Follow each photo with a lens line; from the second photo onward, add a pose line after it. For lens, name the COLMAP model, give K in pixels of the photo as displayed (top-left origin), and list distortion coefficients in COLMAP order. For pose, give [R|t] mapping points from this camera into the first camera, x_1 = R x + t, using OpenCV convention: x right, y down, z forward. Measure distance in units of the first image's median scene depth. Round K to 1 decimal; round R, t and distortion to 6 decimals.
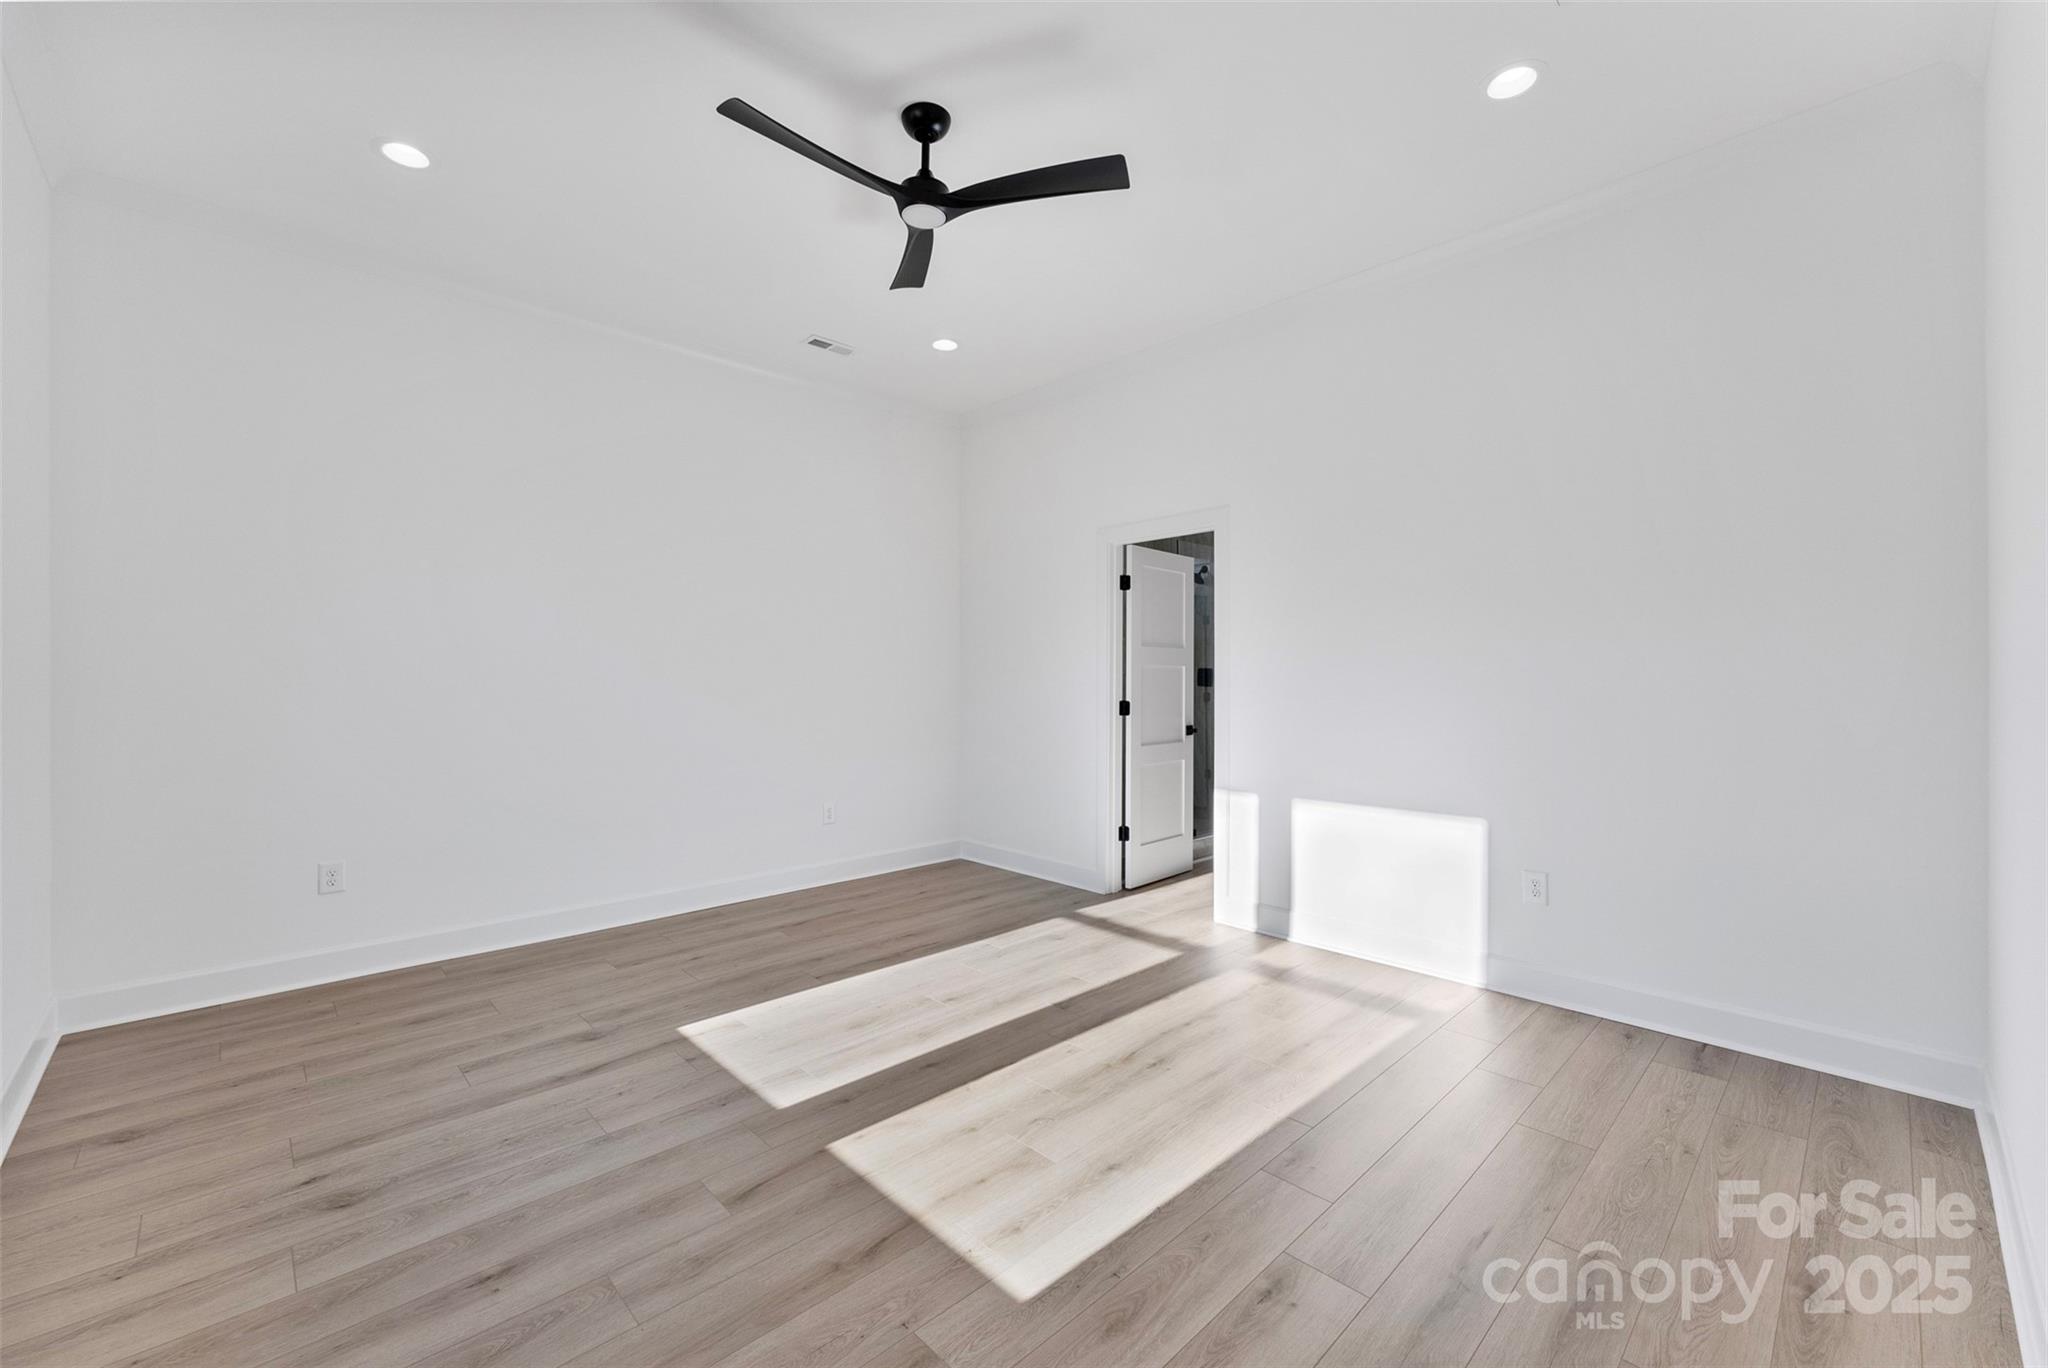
lens RADIAL K [[828.0, 0, 1029.0], [0, 828.0, 681.3], [0, 0, 1]] dist [-0.002994, 0.000916]
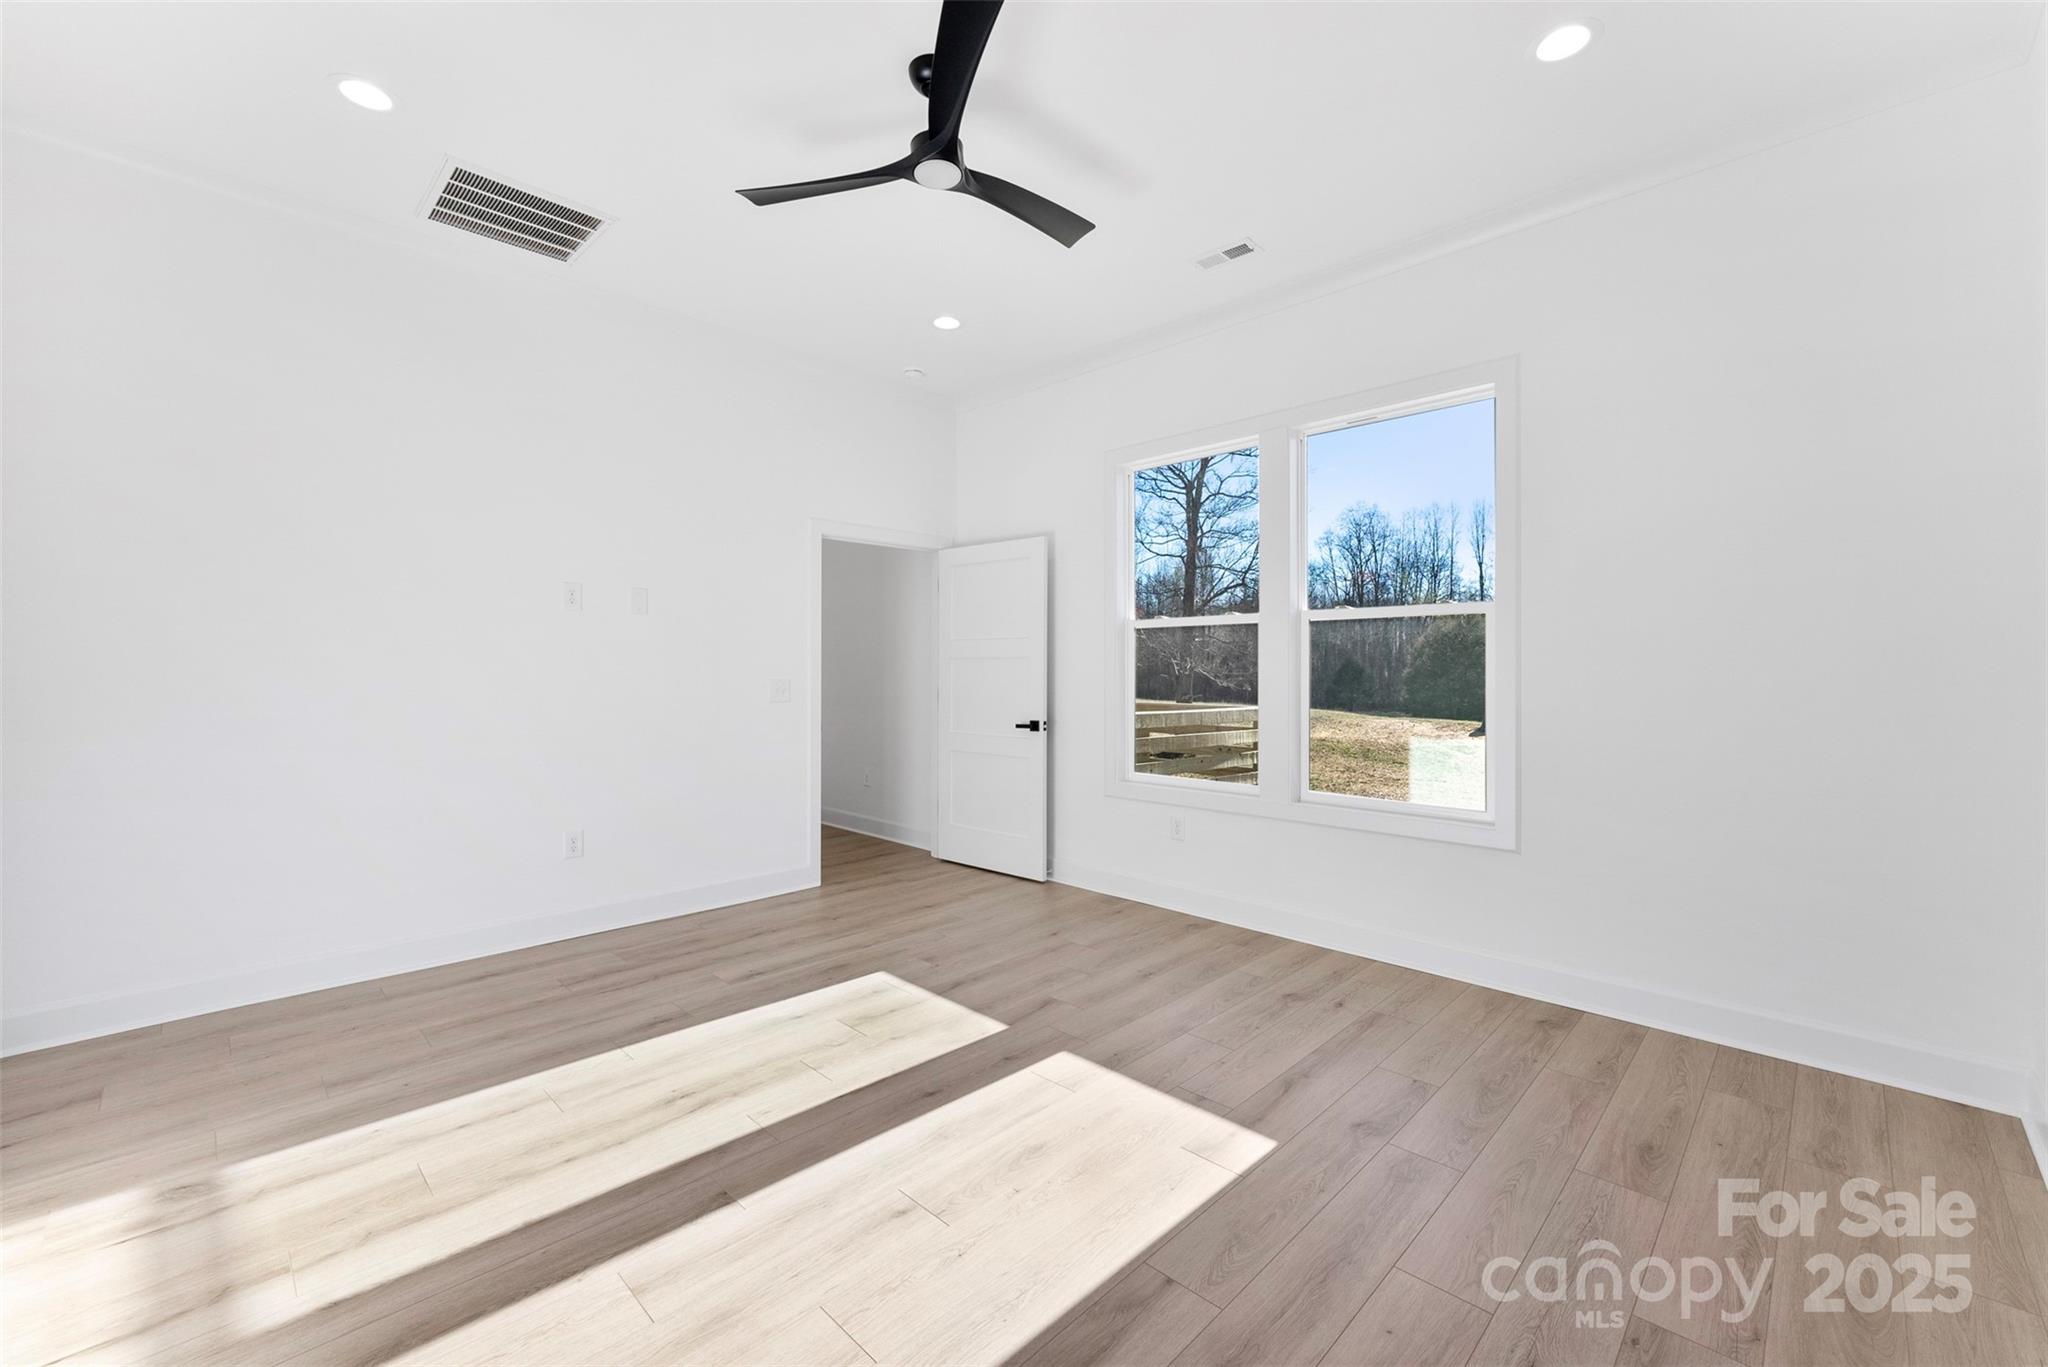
lens RADIAL K [[828.0, 0, 1033.5], [0, 828.0, 671.8], [0, 0, 1]] dist [-0.002994, 0.000916]
pose [[-0.999648, -0.001767, -0.026475, -0.186230], [-0.001961, 0.999971, 0.007292, -0.008231], [0.026461, 0.007342, -0.999623, 1.717448]]
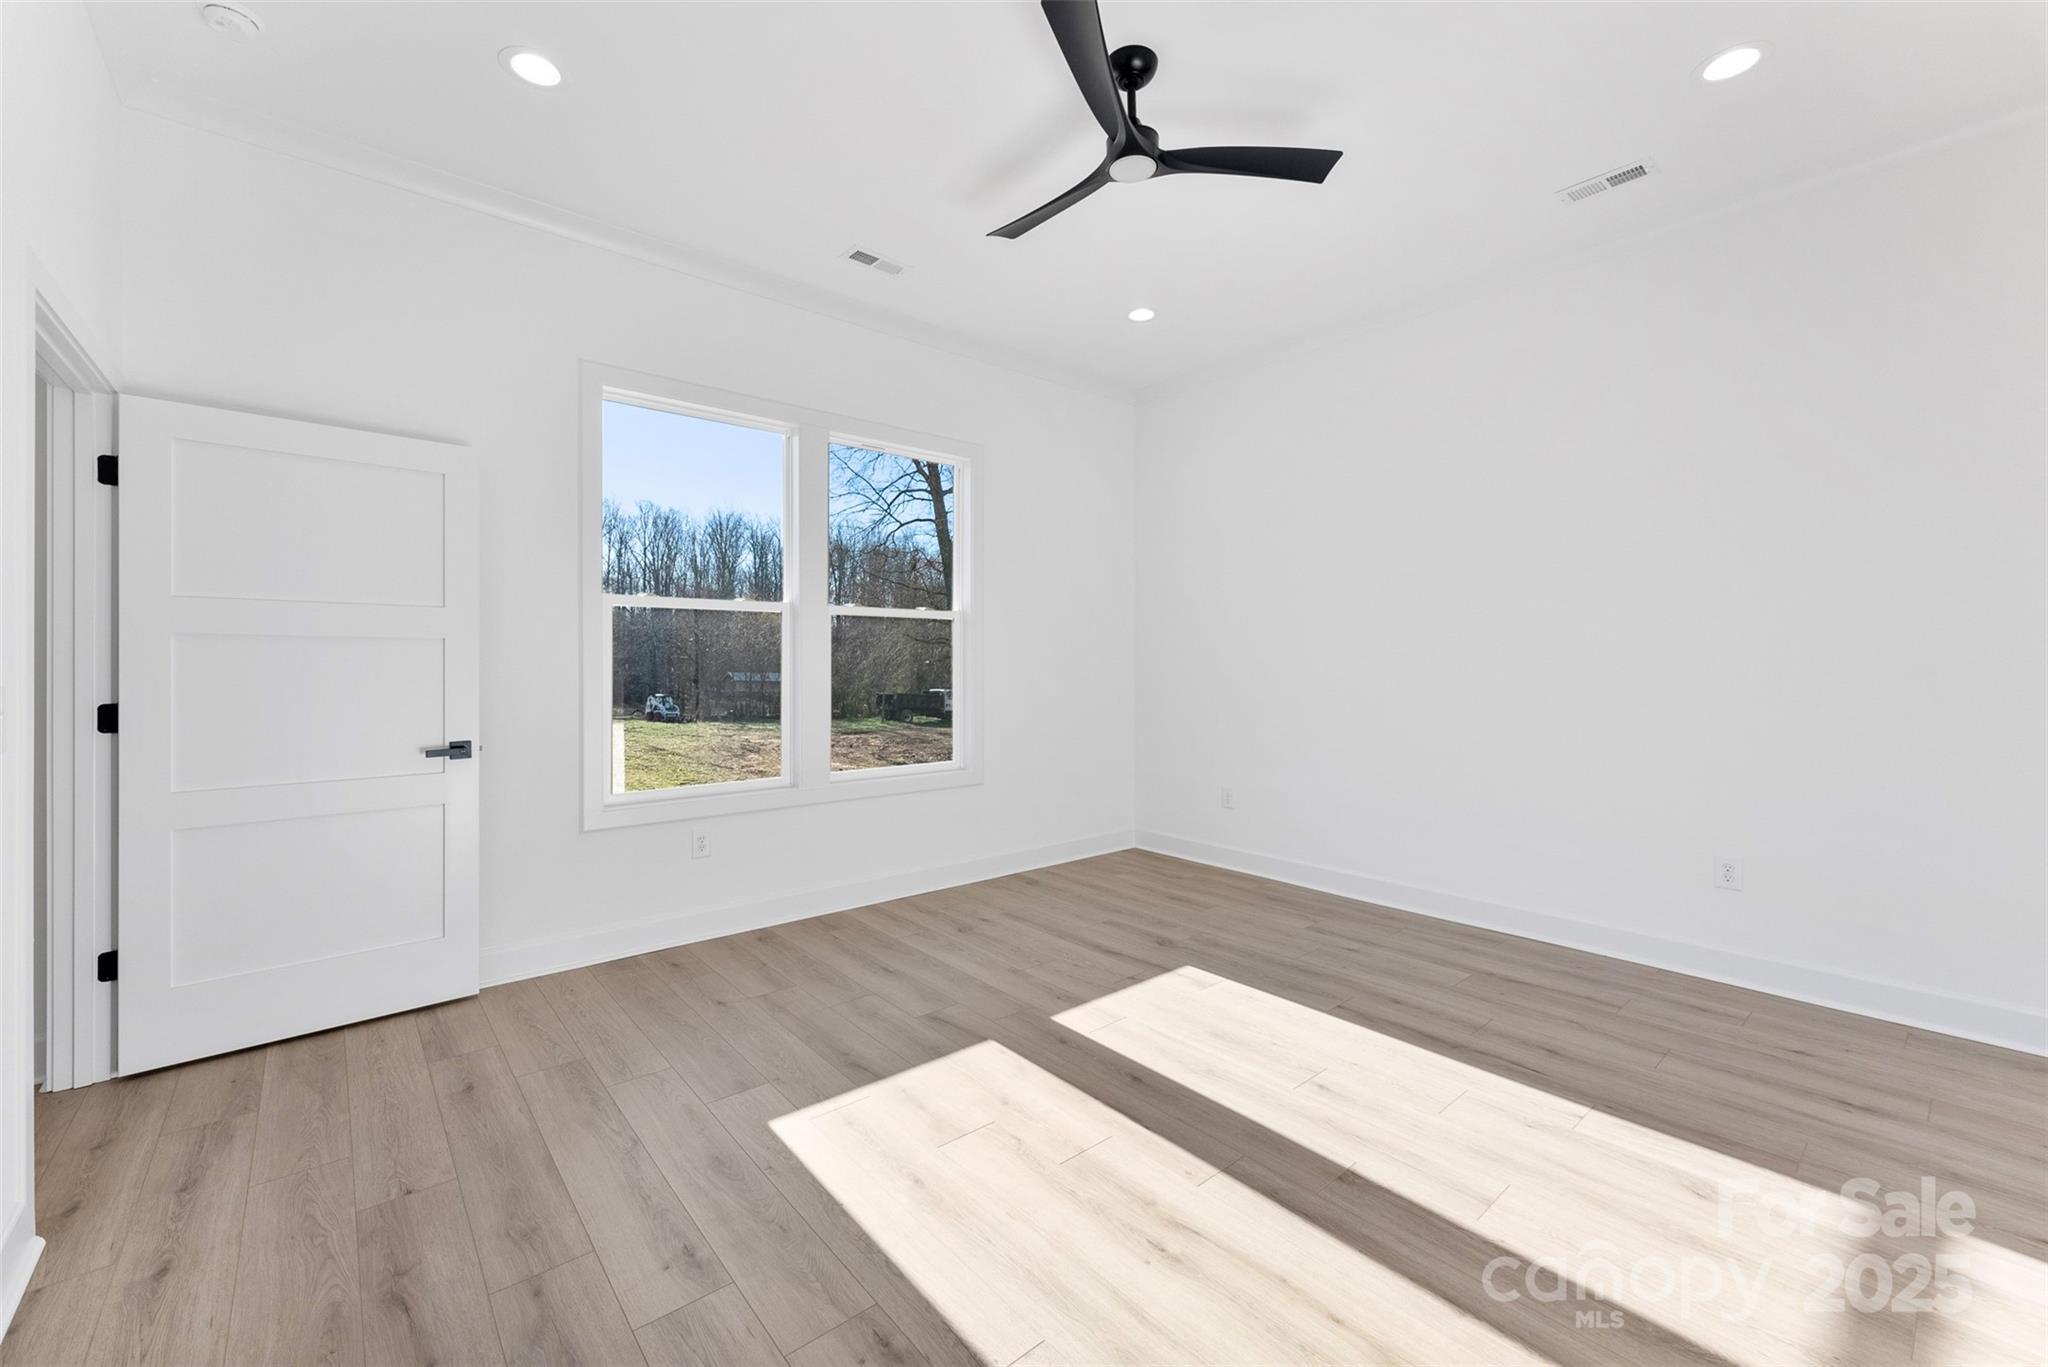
lens RADIAL K [[828.0, 0, 1016.8], [0, 828.0, 662.2], [0, 0, 1]] dist [-0.002994, 0.000916]
pose [[-0.072643, 0.002186, -0.997356, 0.729905], [-0.005011, 0.999984, 0.002557, -0.003156], [0.997345, 0.005183, -0.072631, 0.836595]]
